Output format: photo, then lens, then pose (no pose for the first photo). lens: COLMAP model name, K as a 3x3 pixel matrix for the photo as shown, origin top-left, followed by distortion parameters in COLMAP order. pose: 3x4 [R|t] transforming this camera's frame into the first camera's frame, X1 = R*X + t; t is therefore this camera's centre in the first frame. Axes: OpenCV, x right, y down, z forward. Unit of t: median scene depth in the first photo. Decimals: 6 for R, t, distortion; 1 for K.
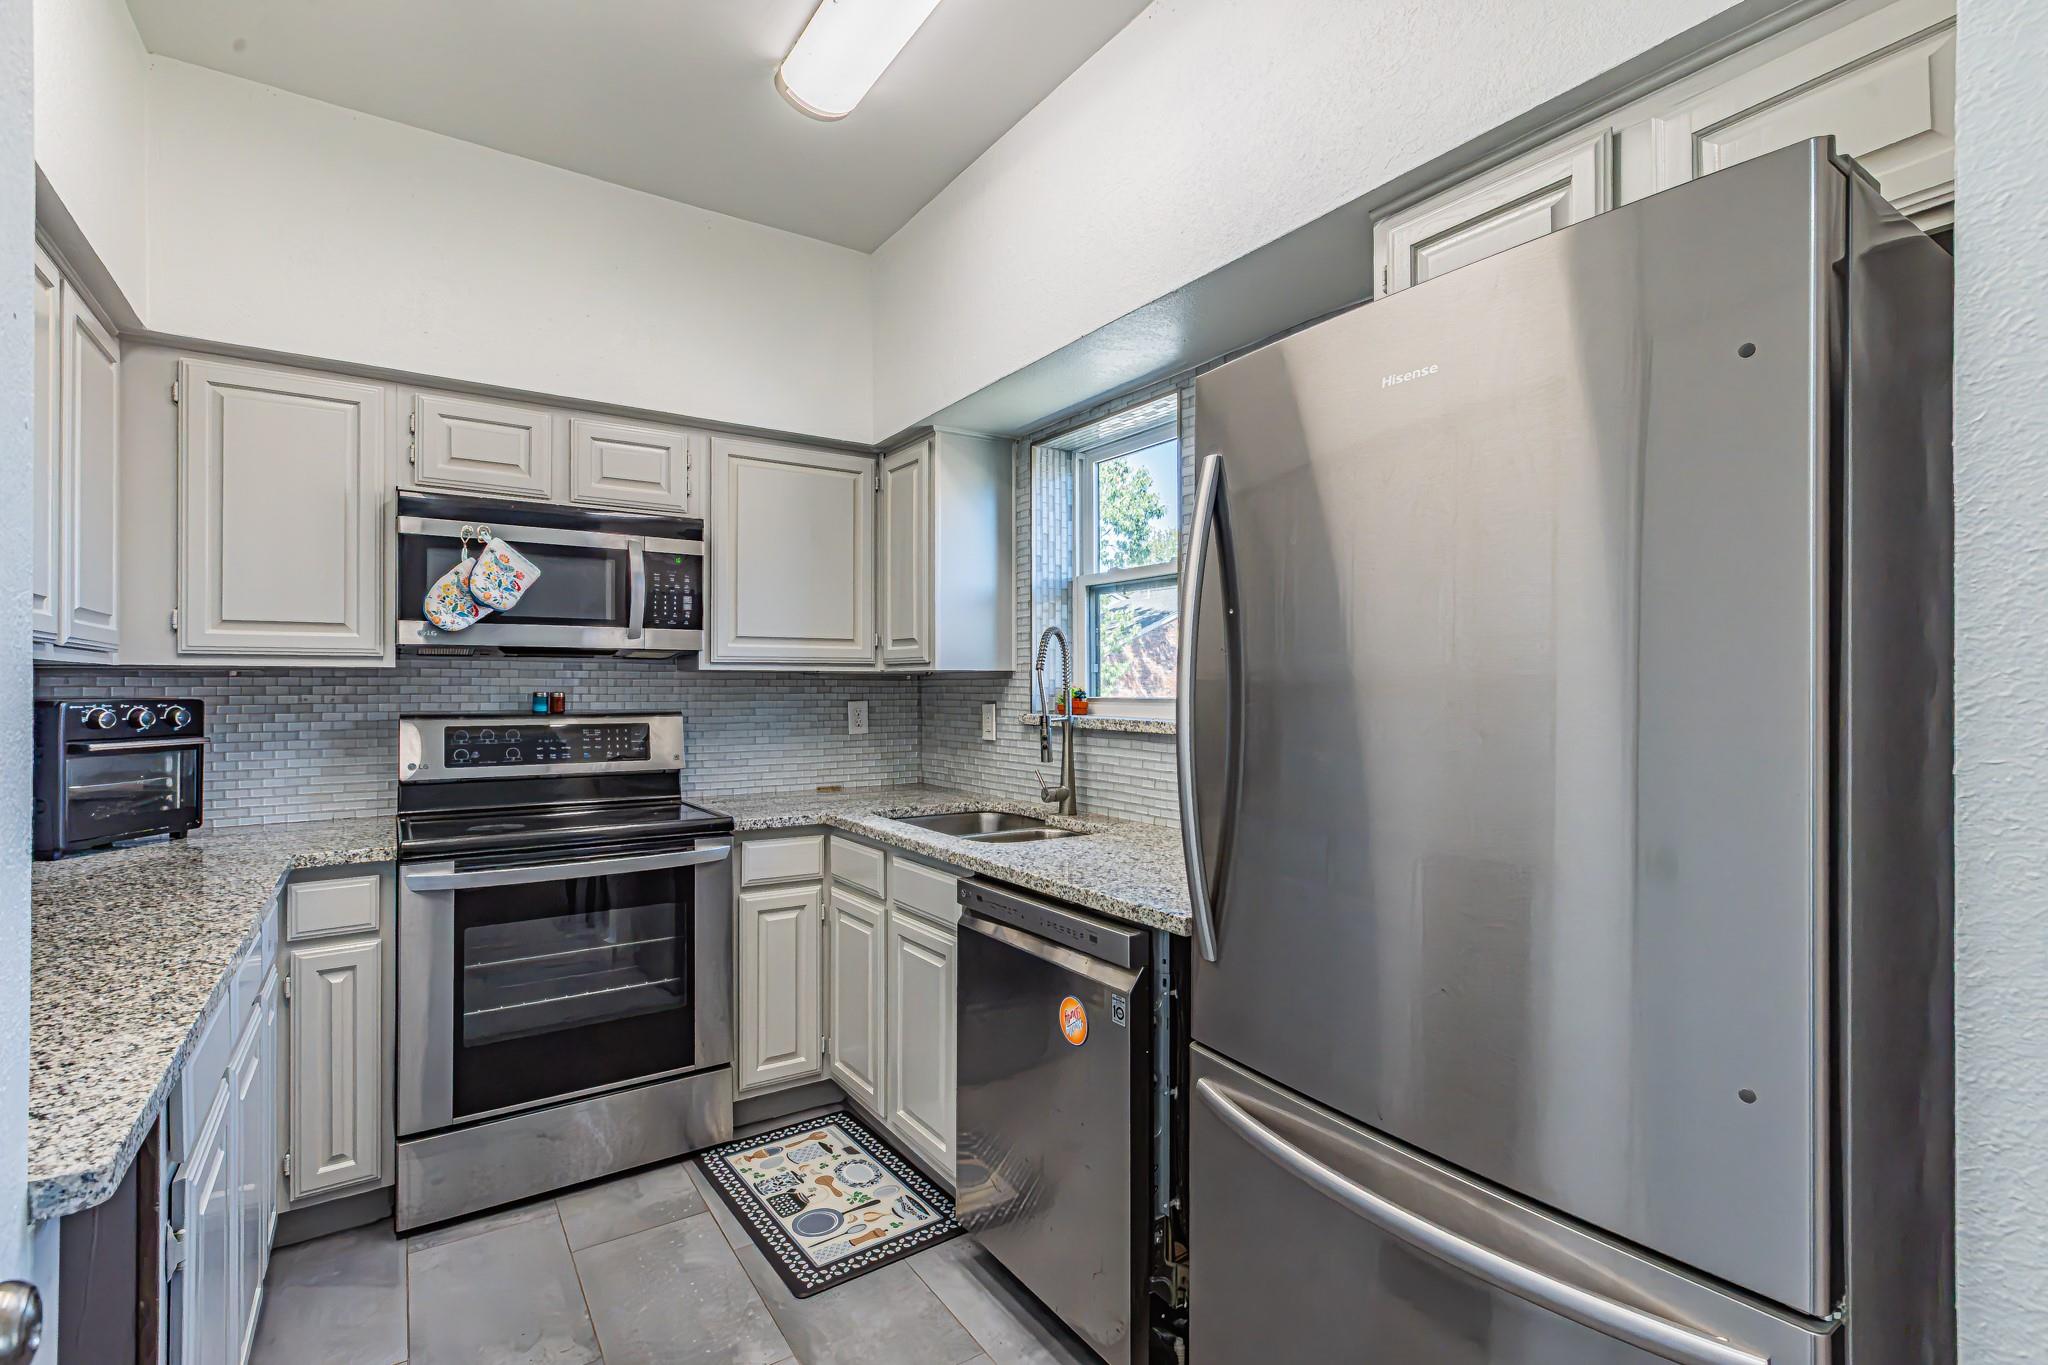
lens RADIAL K [[949.1, 0, 1082.0], [0, 949.1, 682.3], [0, 0, 1]] dist [0.000959, -0.000240]
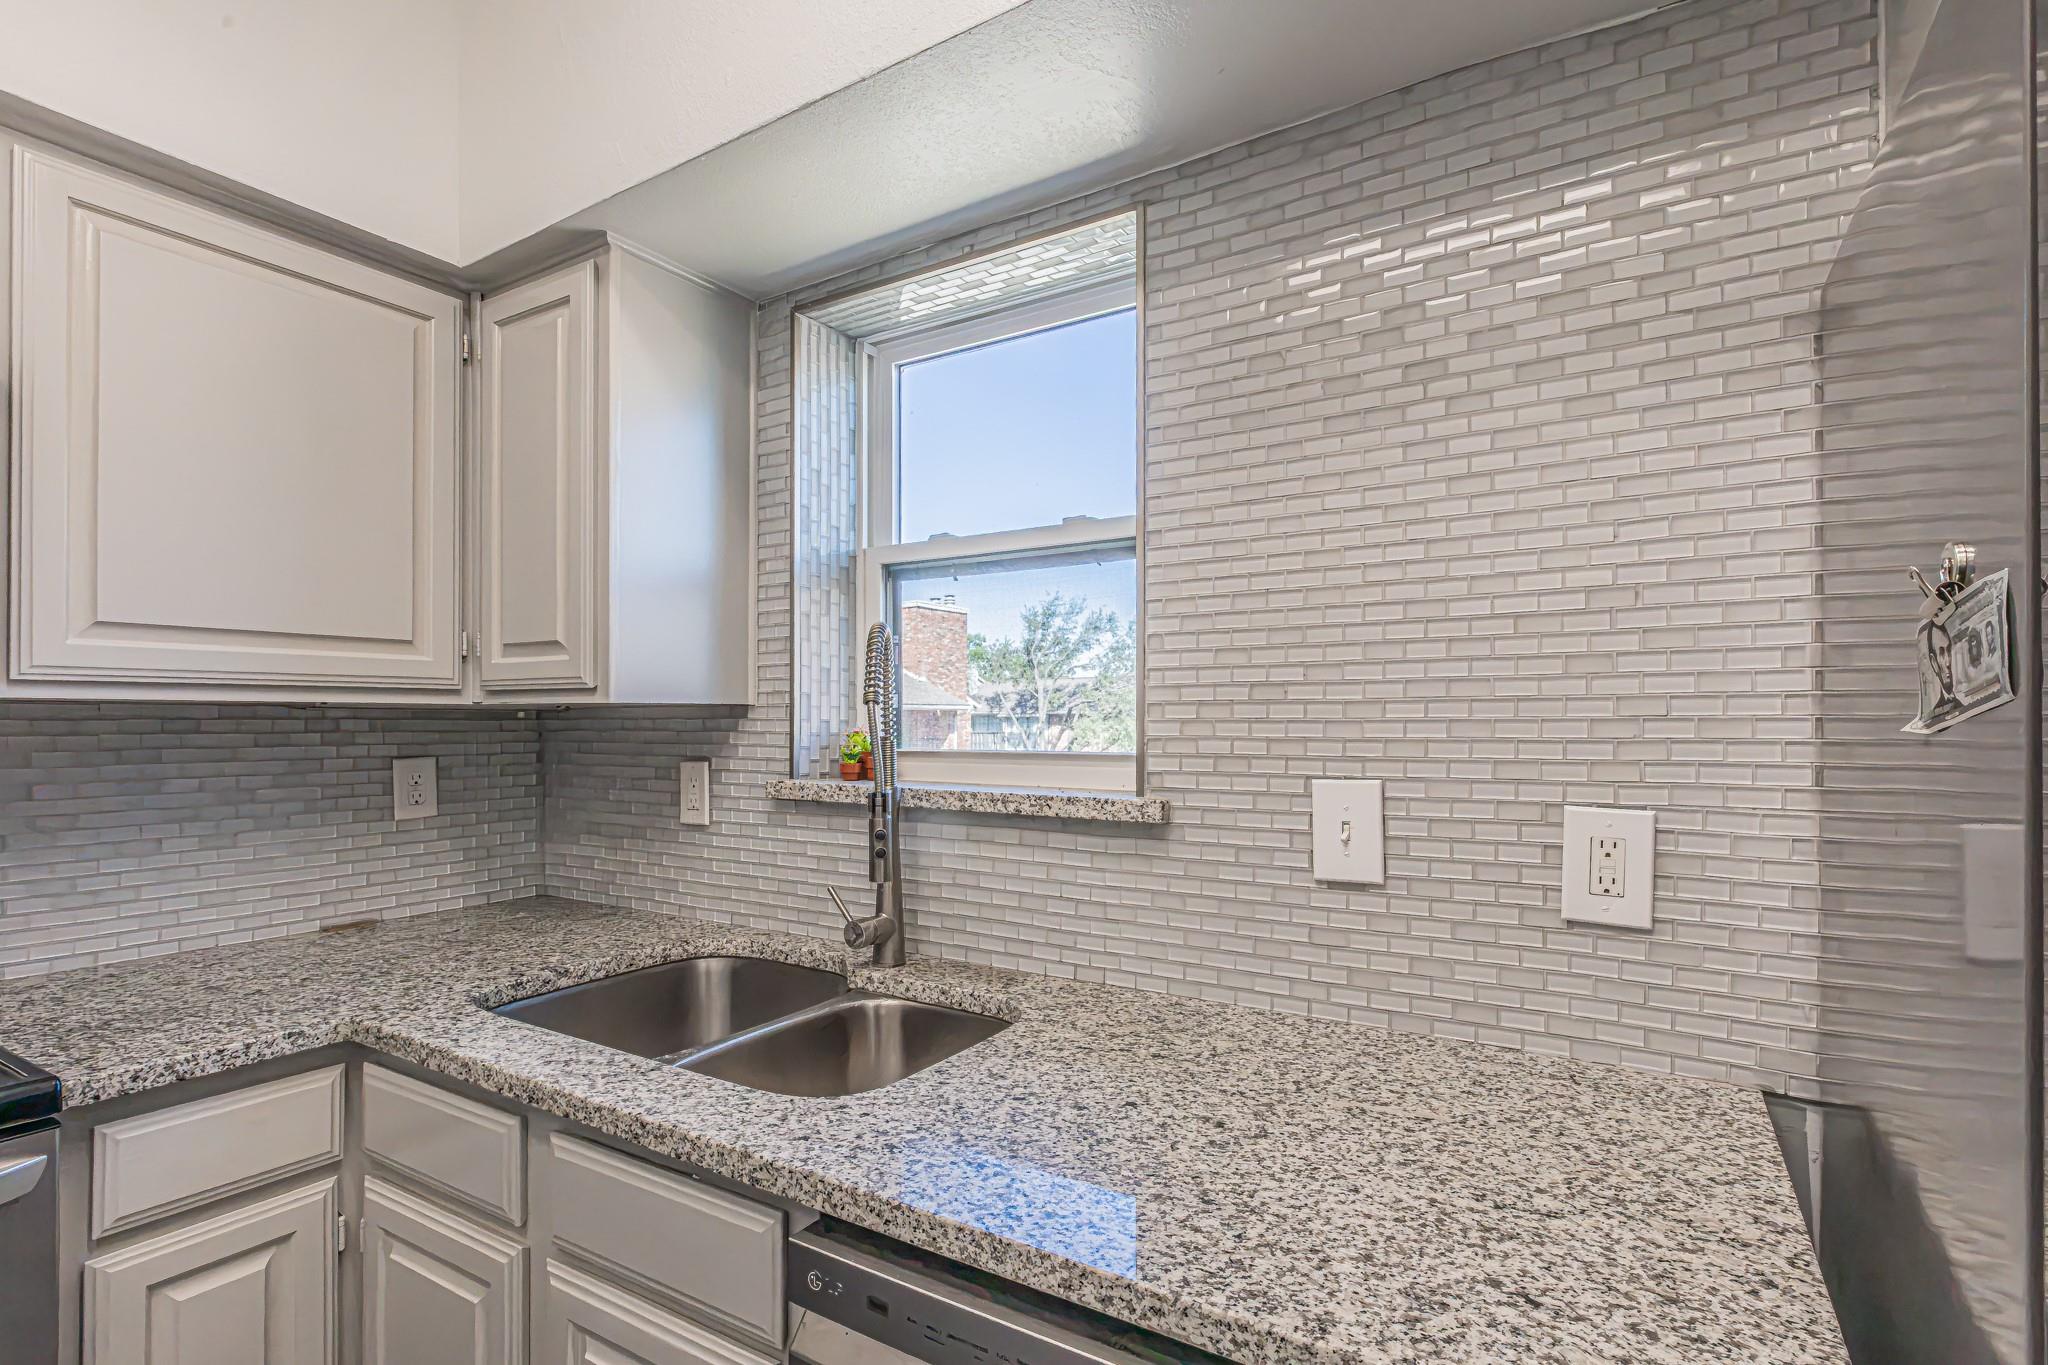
lens RADIAL K [[953.7, 0, 1107.7], [0, 953.7, 716.9], [0, 0, 1]] dist [0.001133, -0.000593]
pose [[0.910850, 0.001990, 0.412734, -0.139965], [-0.001773, 0.999998, -0.000908, -0.005547], [-0.412735, 0.000095, 0.910851, 0.473037]]
